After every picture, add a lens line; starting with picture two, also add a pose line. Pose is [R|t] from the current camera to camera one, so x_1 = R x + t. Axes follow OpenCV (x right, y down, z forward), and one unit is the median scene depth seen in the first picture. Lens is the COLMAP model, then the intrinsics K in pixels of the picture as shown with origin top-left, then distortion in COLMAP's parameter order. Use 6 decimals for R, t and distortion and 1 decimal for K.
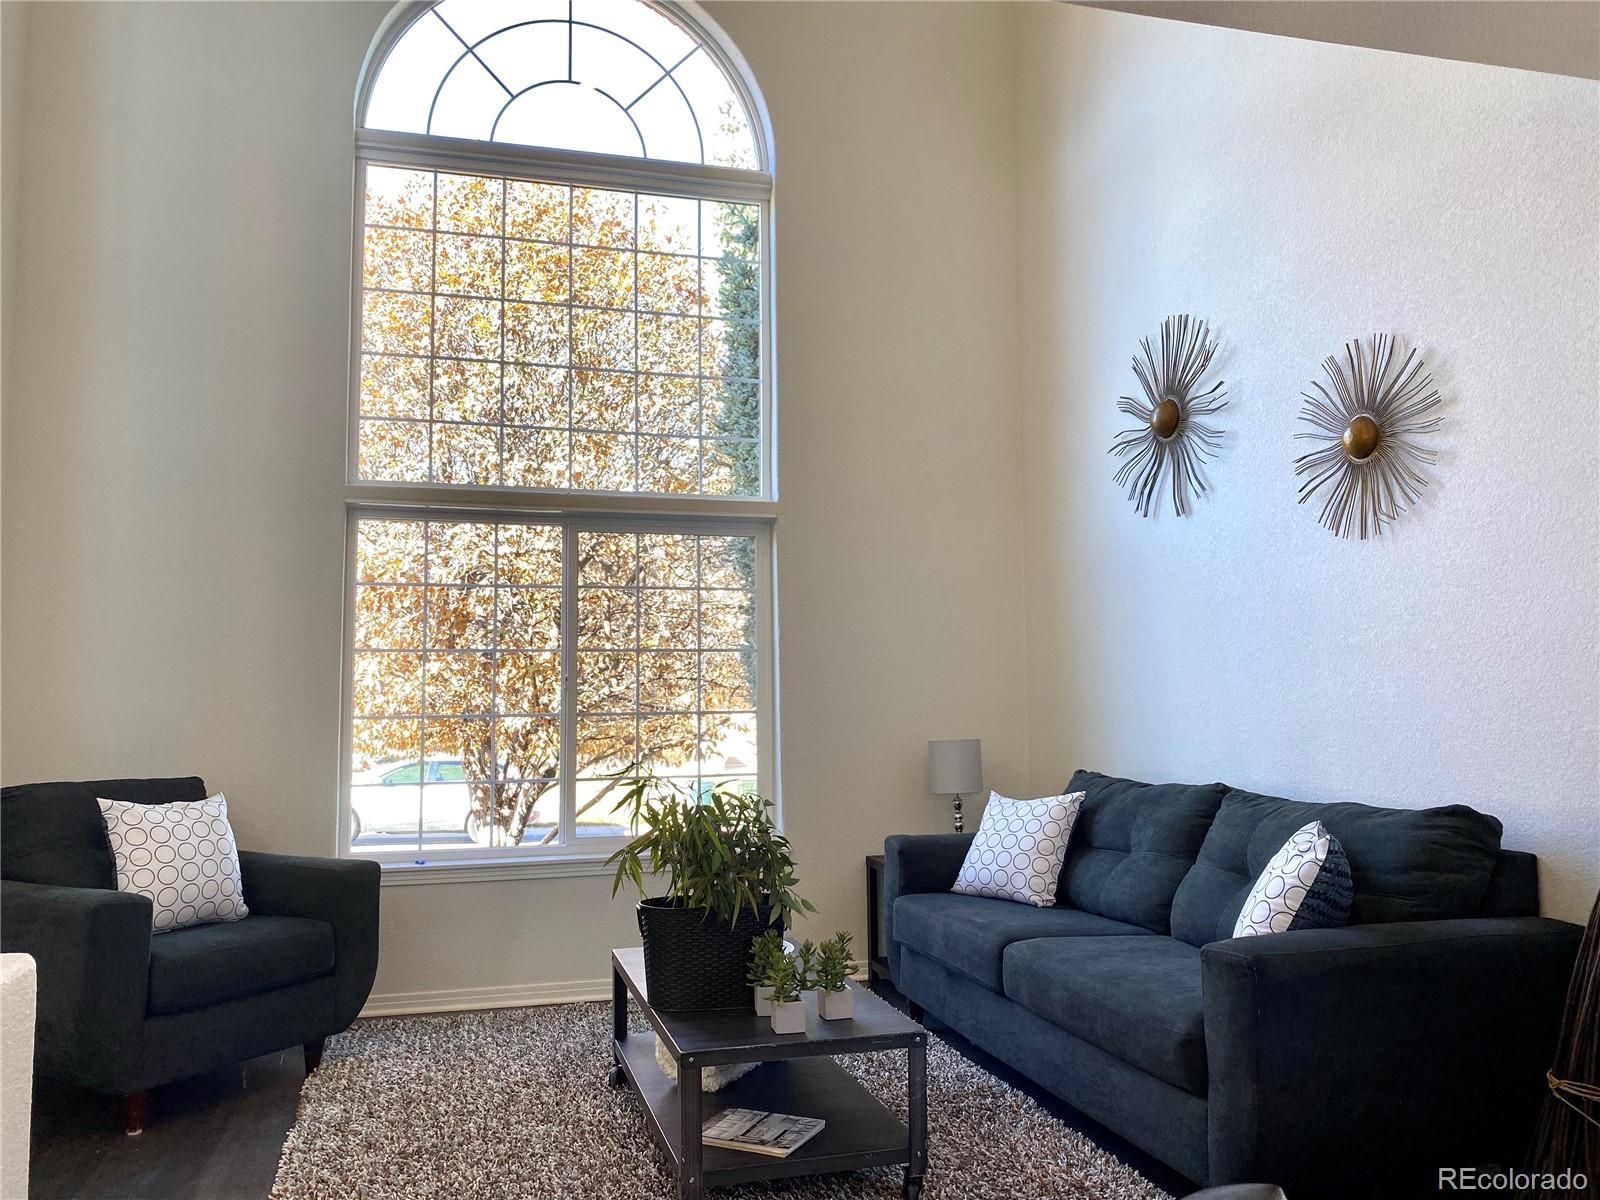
lens RADIAL K [[1209.4, 0, 800.0], [0, 1209.4, 600.0], [0, 0, 1]] dist [0.084691, -0.092108]
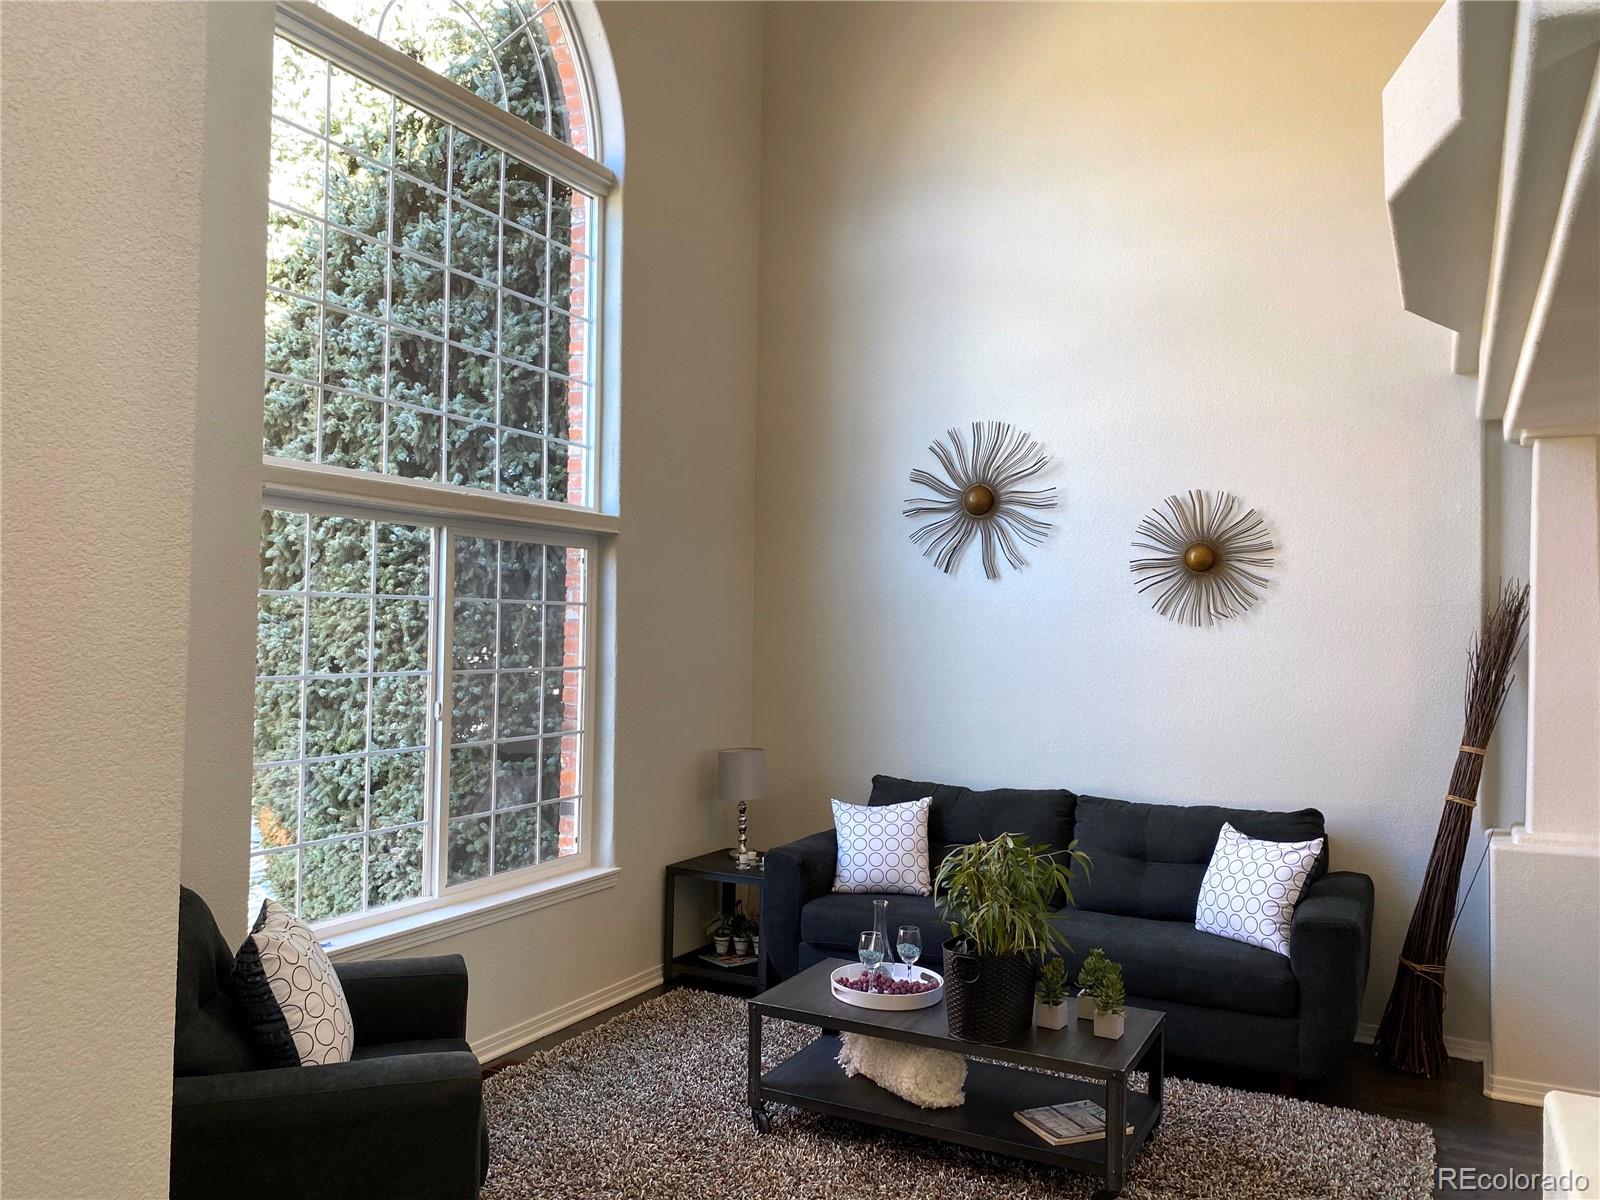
lens RADIAL K [[1209.4, 0, 800.0], [0, 1209.4, 600.0], [0, 0, 1]] dist [0.084691, -0.092108]
pose [[0.689430, 0.035430, 0.723485, -0.798816], [-0.083190, 0.996067, 0.030495, -0.073086], [-0.719559, -0.081211, 0.689666, 0.273753]]
